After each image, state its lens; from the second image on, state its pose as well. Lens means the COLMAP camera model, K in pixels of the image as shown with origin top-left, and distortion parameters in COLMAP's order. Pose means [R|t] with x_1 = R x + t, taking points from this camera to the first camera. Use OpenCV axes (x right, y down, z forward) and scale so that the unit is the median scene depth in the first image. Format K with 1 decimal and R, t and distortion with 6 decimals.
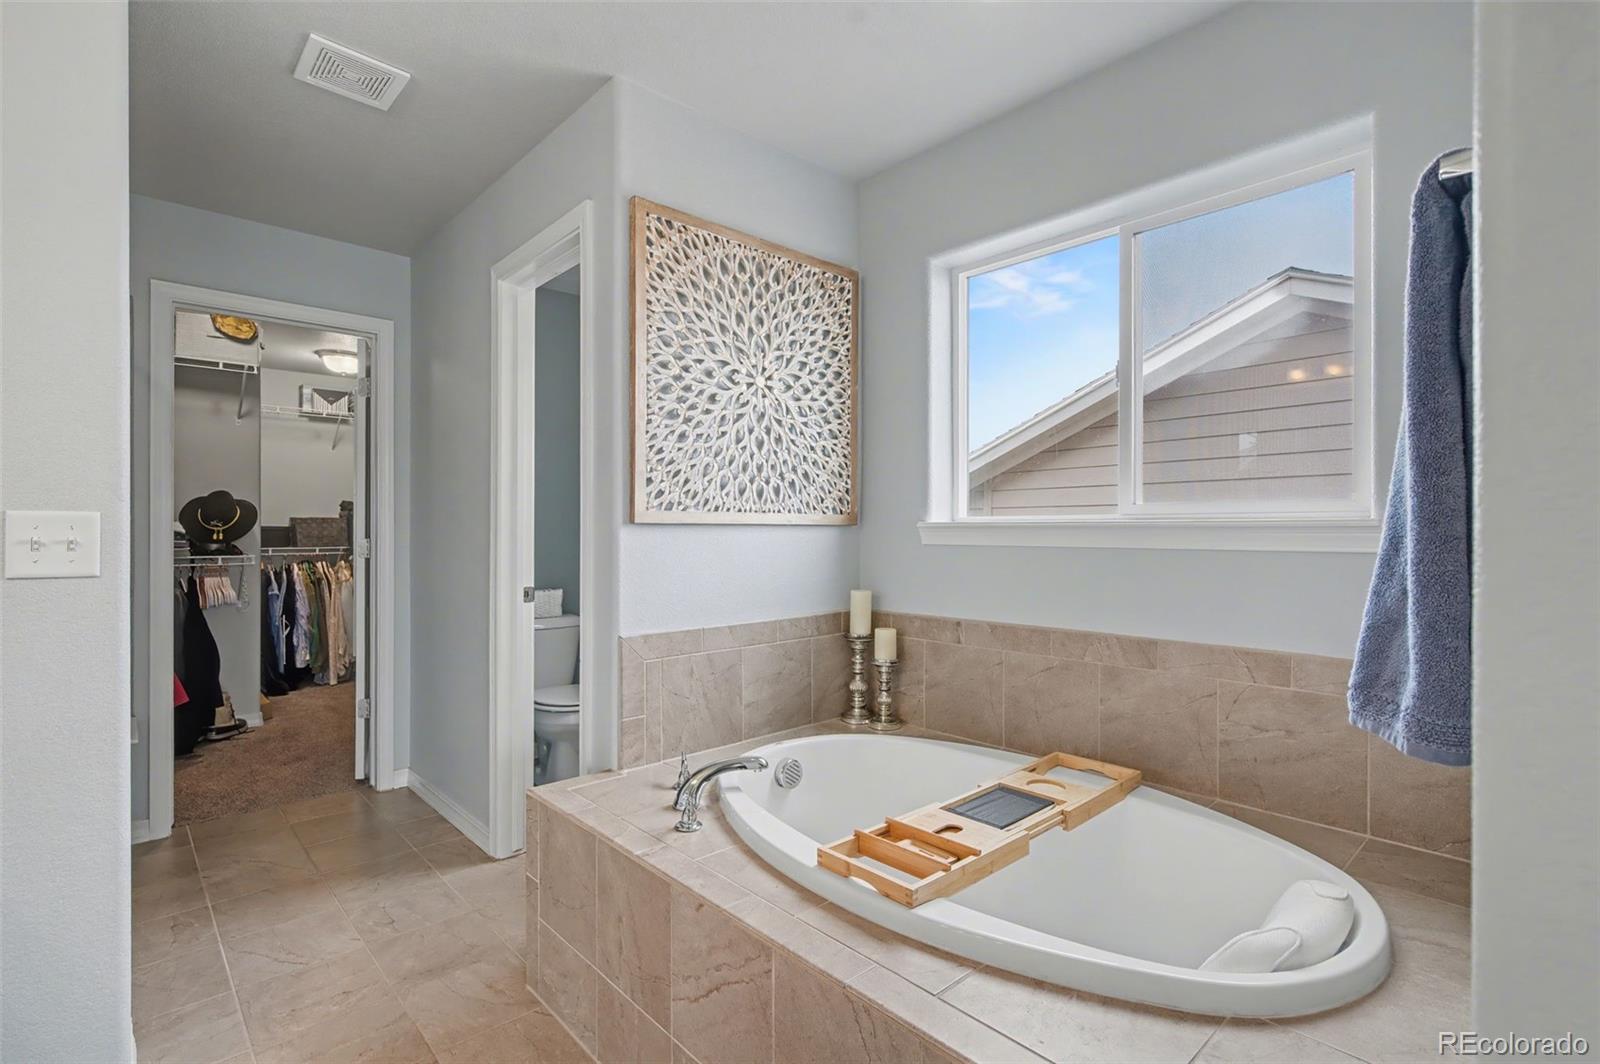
lens RADIAL K [[749.7, 0, 791.3], [0, 749.7, 529.9], [0, 0, 1]] dist [0.000272, -0.000097]
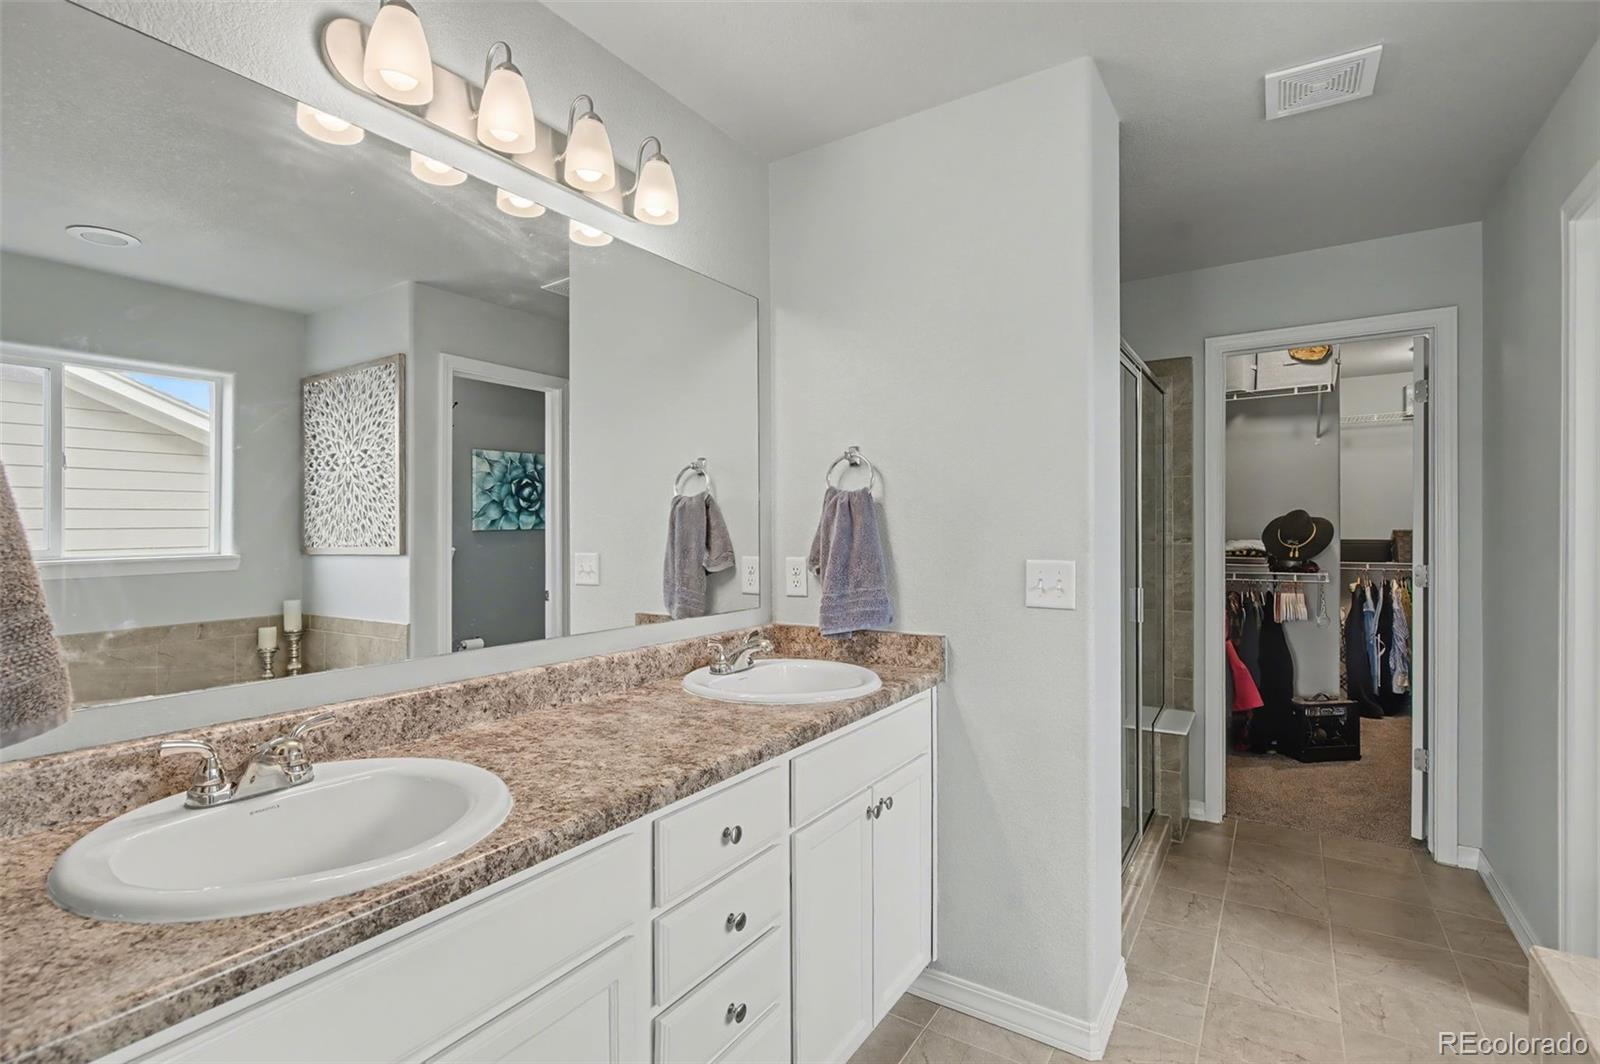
lens RADIAL K [[749.7, 0, 795.5], [0, 749.7, 532.1], [0, 0, 1]] dist [0.000272, -0.000097]
pose [[0.249123, -0.004086, -0.968463, 0.077253], [0.006569, 0.999975, -0.002530, -0.023923], [0.968449, -0.005732, 0.249144, 0.062960]]
